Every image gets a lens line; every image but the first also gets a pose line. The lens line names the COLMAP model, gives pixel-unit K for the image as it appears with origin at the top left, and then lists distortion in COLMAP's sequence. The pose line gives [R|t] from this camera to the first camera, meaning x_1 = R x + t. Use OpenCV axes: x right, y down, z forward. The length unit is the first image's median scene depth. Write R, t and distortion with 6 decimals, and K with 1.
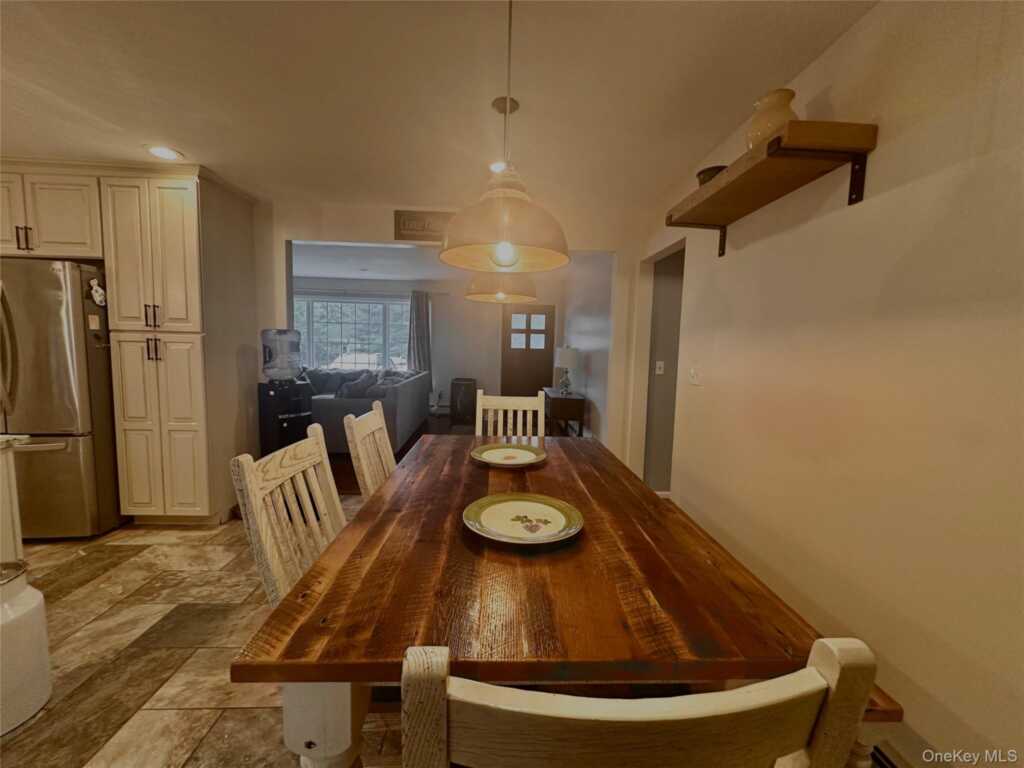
lens RADIAL K [[410.9, 0, 513.1], [0, 410.9, 383.2], [0, 0, 1]] dist [0.003367, 0.000219]
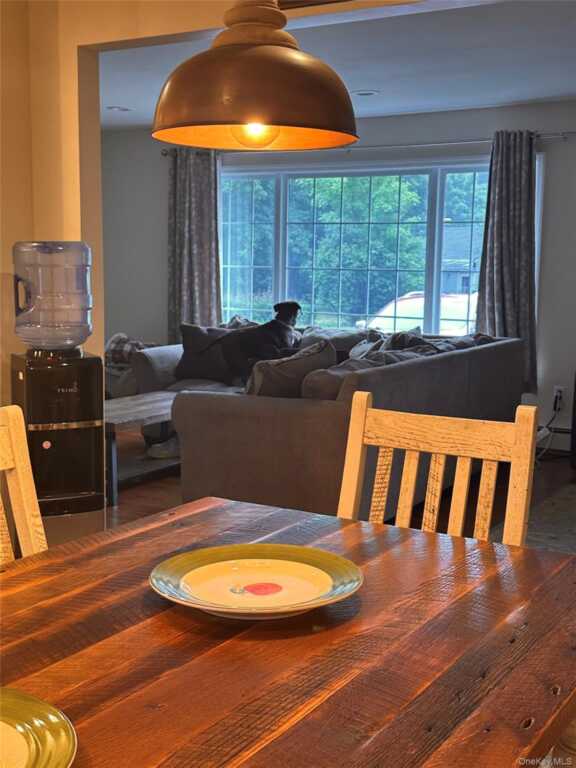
lens RADIAL K [[1001.0, 0, 289.0], [0, 1001.0, 381.3], [0, 0, 1]] dist [0.074995, 0.000000]
pose [[0.834416, 0.047570, -0.549078, 0.353519], [-0.038619, 0.998866, 0.027851, -0.015815], [0.549780, -0.002035, 0.835307, 0.217261]]
